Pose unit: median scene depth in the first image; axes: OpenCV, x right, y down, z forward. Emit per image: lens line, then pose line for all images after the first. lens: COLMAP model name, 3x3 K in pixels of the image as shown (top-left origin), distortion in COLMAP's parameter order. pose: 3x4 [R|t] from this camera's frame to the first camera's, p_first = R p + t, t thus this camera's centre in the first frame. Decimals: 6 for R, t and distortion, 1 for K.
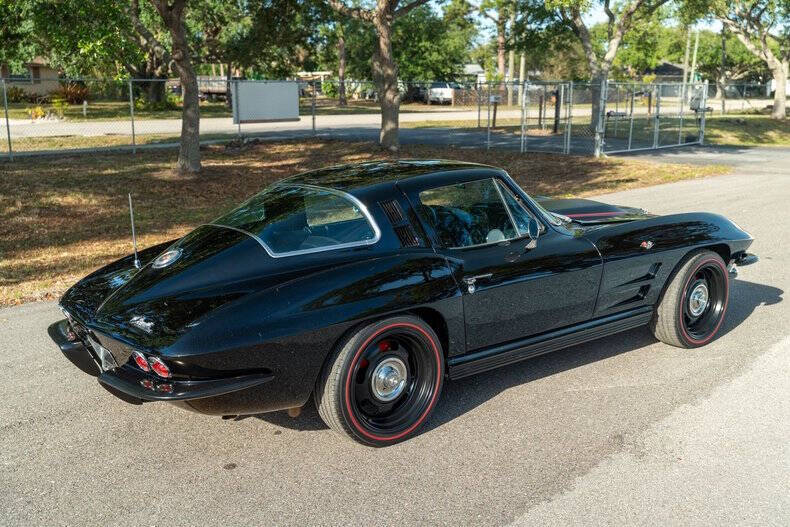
lens RADIAL K [[837.5, 0, 395.0], [0, 837.5, 263.5], [0, 0, 1]] dist [0.032659, 0.014738]
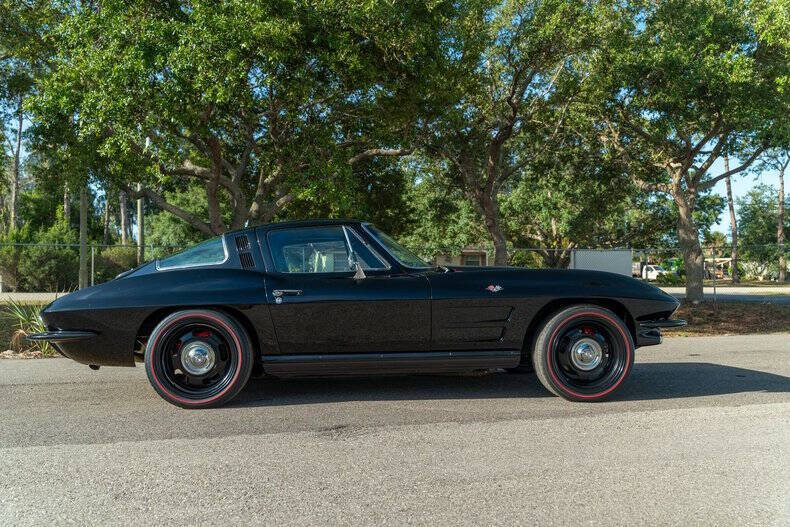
lens RADIAL K [[672.2, 0, 395.0], [0, 672.2, 263.5], [0, 0, 1]] dist [-0.006422, 0.001761]
pose [[0.830666, -0.016098, -0.556538, 0.668018], [-0.111630, 0.974470, -0.194802, 0.128713], [0.545465, 0.223942, 0.807662, 0.209772]]
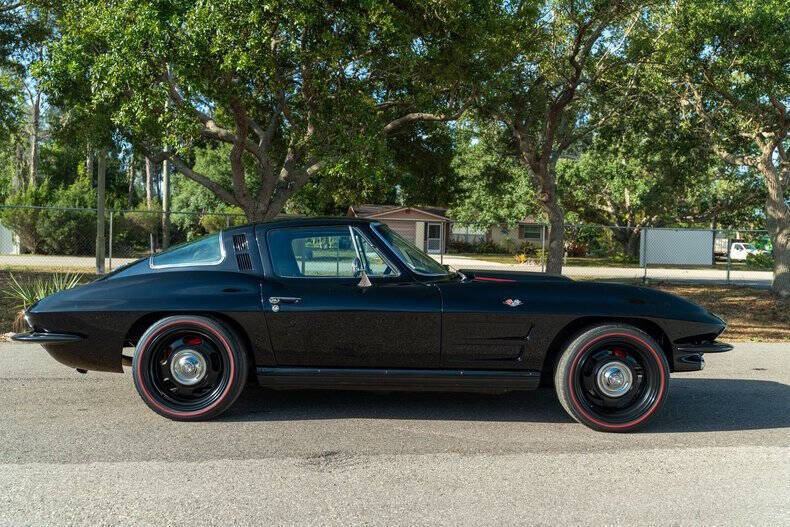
lens RADIAL K [[750.6, 0, 395.0], [0, 750.6, 263.5], [0, 0, 1]] dist [-0.000040, -0.001998]
pose [[0.788768, 0.034114, -0.613744, 0.716041], [-0.151893, 0.978312, -0.140831, 0.076266], [0.595629, 0.204306, 0.776843, 0.220112]]
